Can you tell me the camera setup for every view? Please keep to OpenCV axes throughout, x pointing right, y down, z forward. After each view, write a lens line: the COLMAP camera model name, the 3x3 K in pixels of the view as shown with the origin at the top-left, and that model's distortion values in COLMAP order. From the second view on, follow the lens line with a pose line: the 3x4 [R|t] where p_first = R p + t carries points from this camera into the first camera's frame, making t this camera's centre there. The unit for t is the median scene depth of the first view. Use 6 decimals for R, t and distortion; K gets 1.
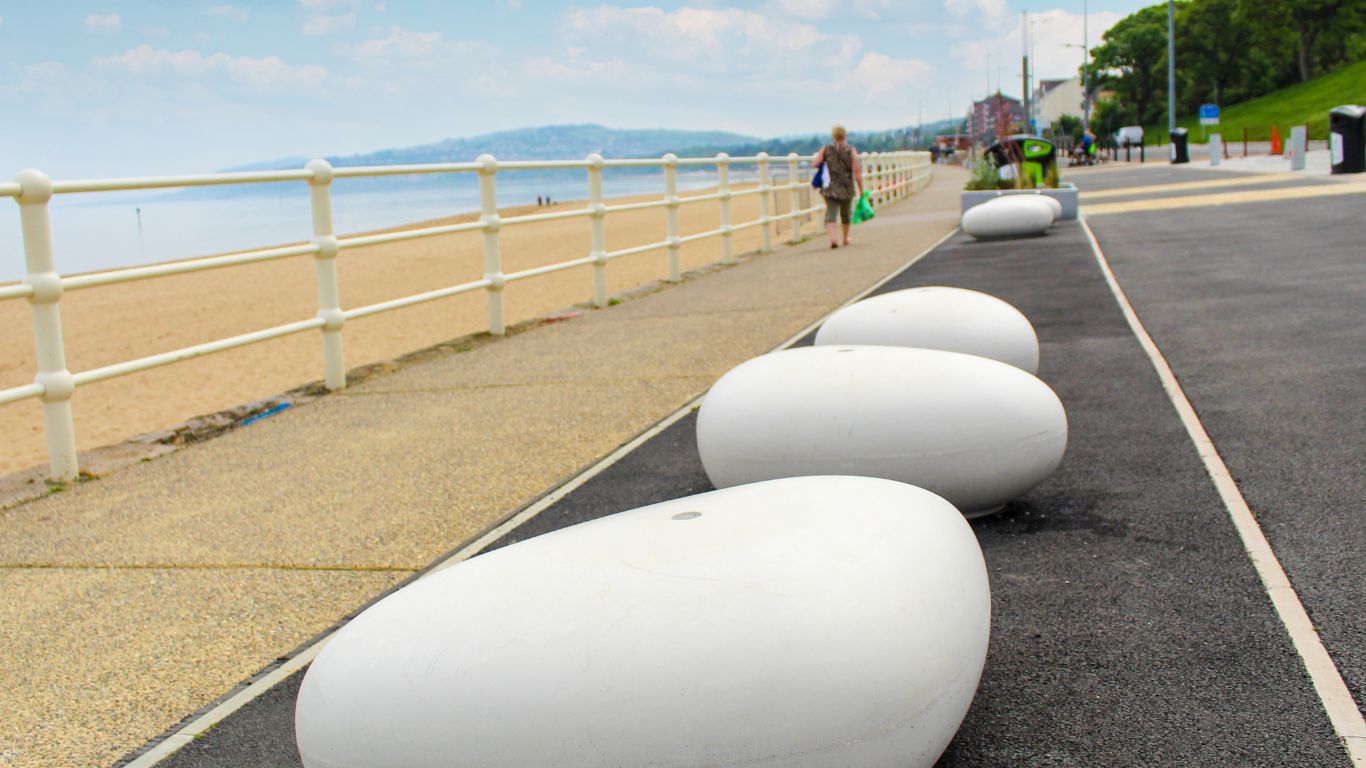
lens RADIAL K [[1312.7, 0, 683.0], [0, 1312.7, 384.0], [0, 0, 1]] dist [-0.126326, 0.004833]
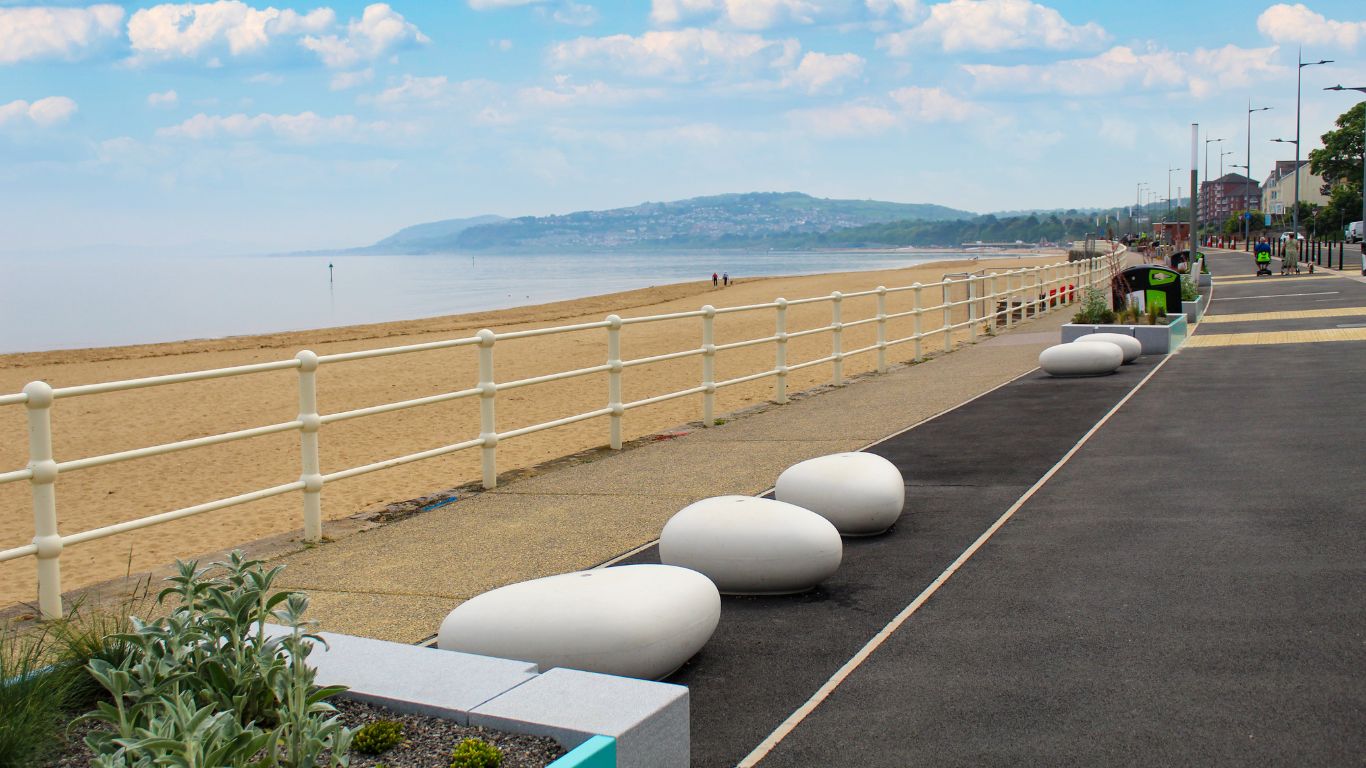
lens RADIAL K [[1312.7, 0, 683.0], [0, 1312.7, 384.0], [0, 0, 1]] dist [-0.126326, 0.004833]
pose [[0.989780, 0.046460, -0.134824, 0.147753], [-0.055194, 0.996562, -0.061782, -0.036794], [0.131490, 0.068592, 0.988942, -0.447944]]
